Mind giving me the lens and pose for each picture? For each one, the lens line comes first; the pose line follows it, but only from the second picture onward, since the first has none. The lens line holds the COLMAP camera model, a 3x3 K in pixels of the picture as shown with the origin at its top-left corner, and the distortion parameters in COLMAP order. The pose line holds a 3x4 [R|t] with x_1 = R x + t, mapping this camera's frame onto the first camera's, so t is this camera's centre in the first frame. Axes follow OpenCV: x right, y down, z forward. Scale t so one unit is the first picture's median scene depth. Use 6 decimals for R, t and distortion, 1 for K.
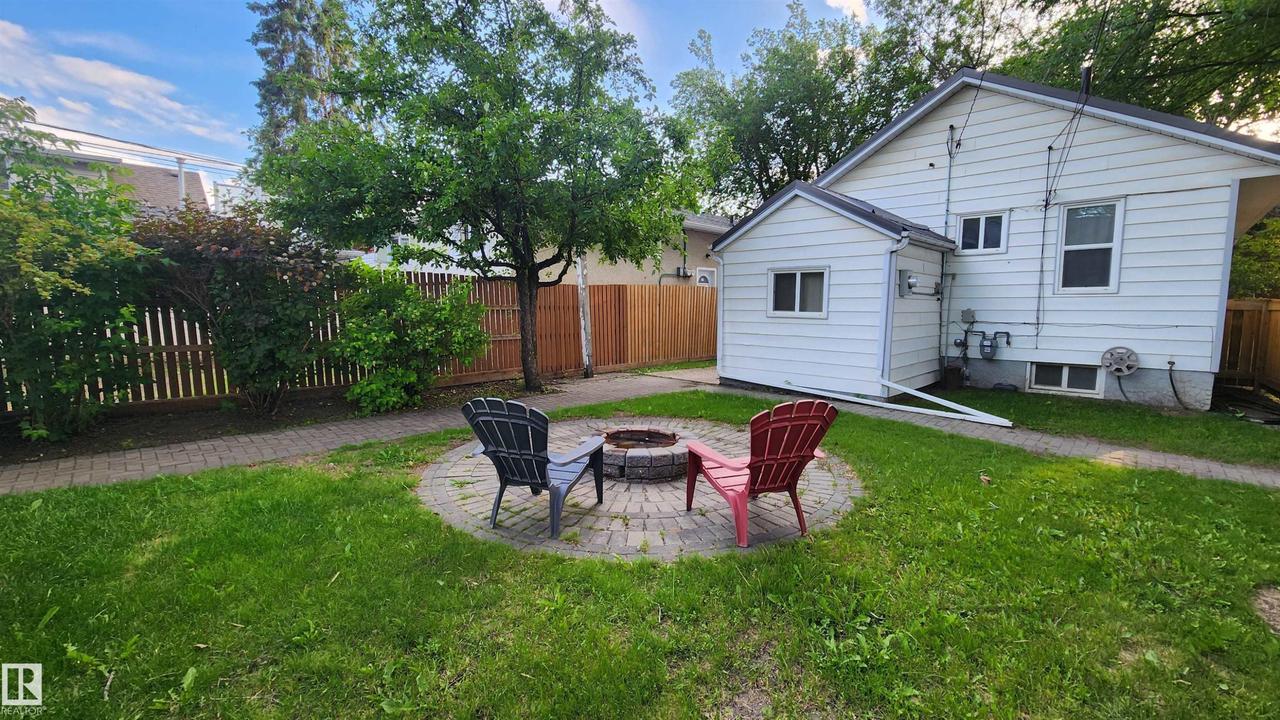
lens RADIAL K [[518.0, 0, 638.0], [0, 518.0, 353.1], [0, 0, 1]] dist [-0.000142, -0.004328]
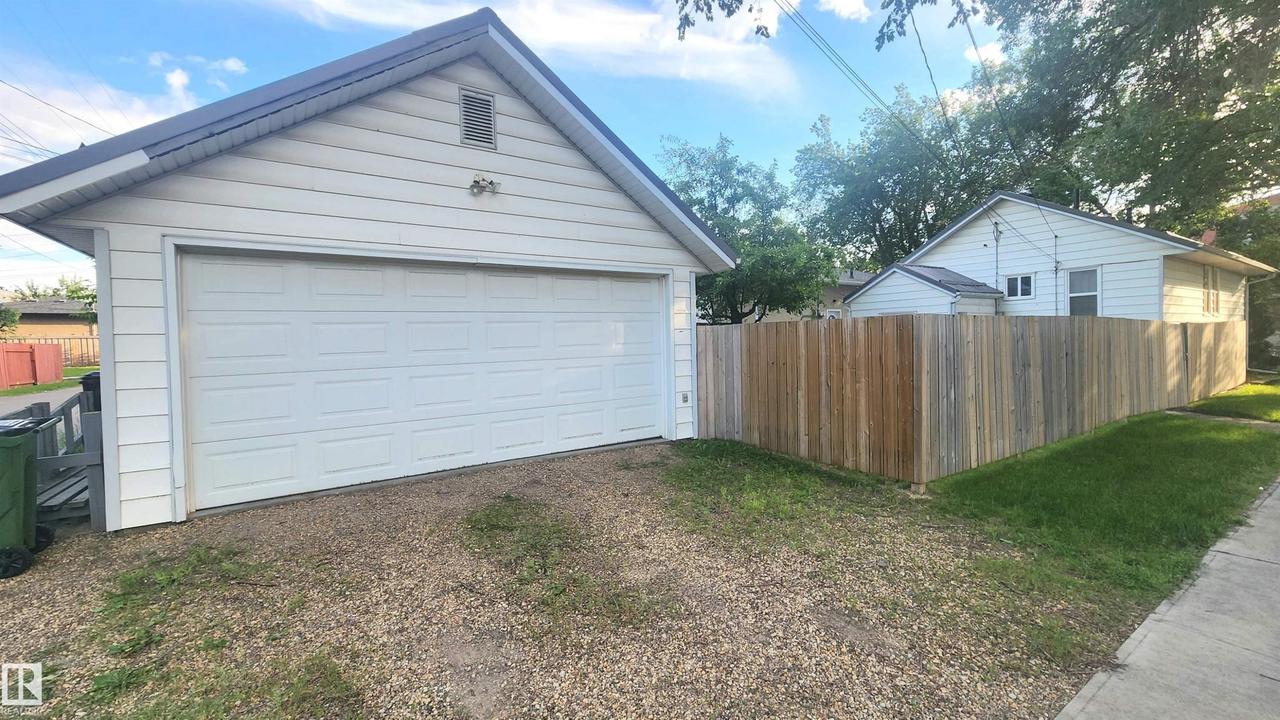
lens RADIAL K [[518.0, 0, 638.0], [0, 518.0, 353.1], [0, 0, 1]] dist [-0.000142, -0.004328]
pose [[0.977935, -0.016935, -0.208221, -0.168033], [0.002309, 0.997524, -0.070285, 0.085630], [0.208896, 0.068254, 0.975553, -0.805121]]
